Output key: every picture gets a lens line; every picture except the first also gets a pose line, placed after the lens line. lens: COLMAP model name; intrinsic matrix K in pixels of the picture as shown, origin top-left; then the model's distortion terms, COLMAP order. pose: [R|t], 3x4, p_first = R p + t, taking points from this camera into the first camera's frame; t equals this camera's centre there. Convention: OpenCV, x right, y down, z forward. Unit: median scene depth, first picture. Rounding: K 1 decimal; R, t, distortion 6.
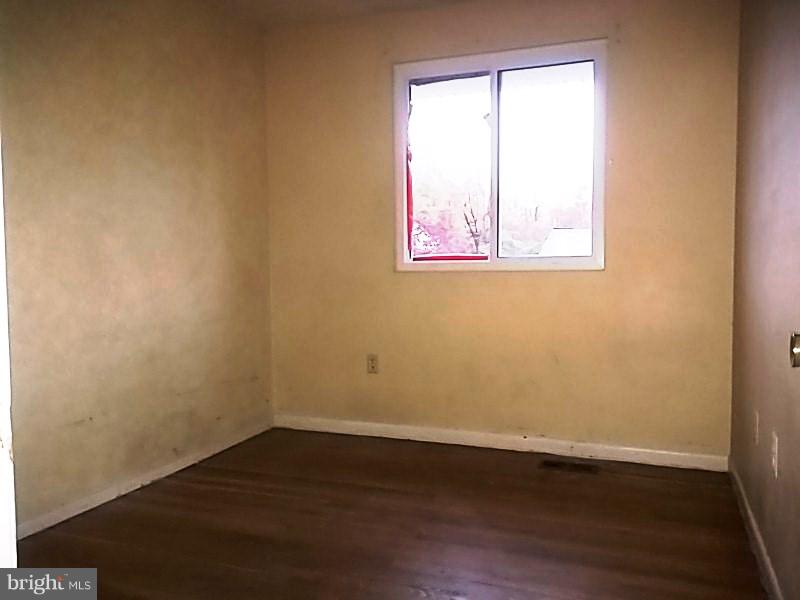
lens RADIAL K [[652.7, 0, 401.2], [0, 652.7, 288.8], [0, 0, 1]] dist [0.094268, -0.134781]
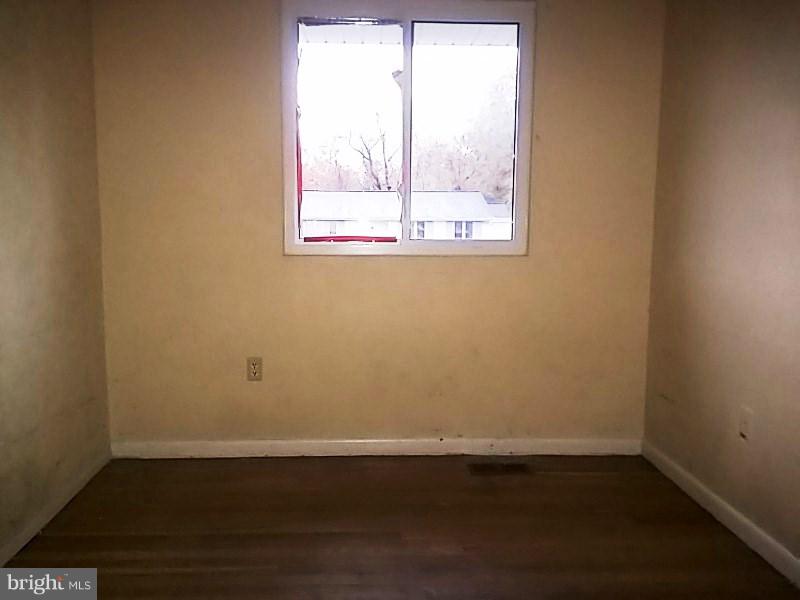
lens RADIAL K [[652.7, 0, 401.2], [0, 652.7, 288.8], [0, 0, 1]] dist [0.094268, -0.134781]
pose [[0.919165, -0.023895, 0.393146, -0.210993], [0.003466, 0.998610, 0.052591, -0.028565], [-0.393856, -0.046978, 0.917971, 0.201931]]
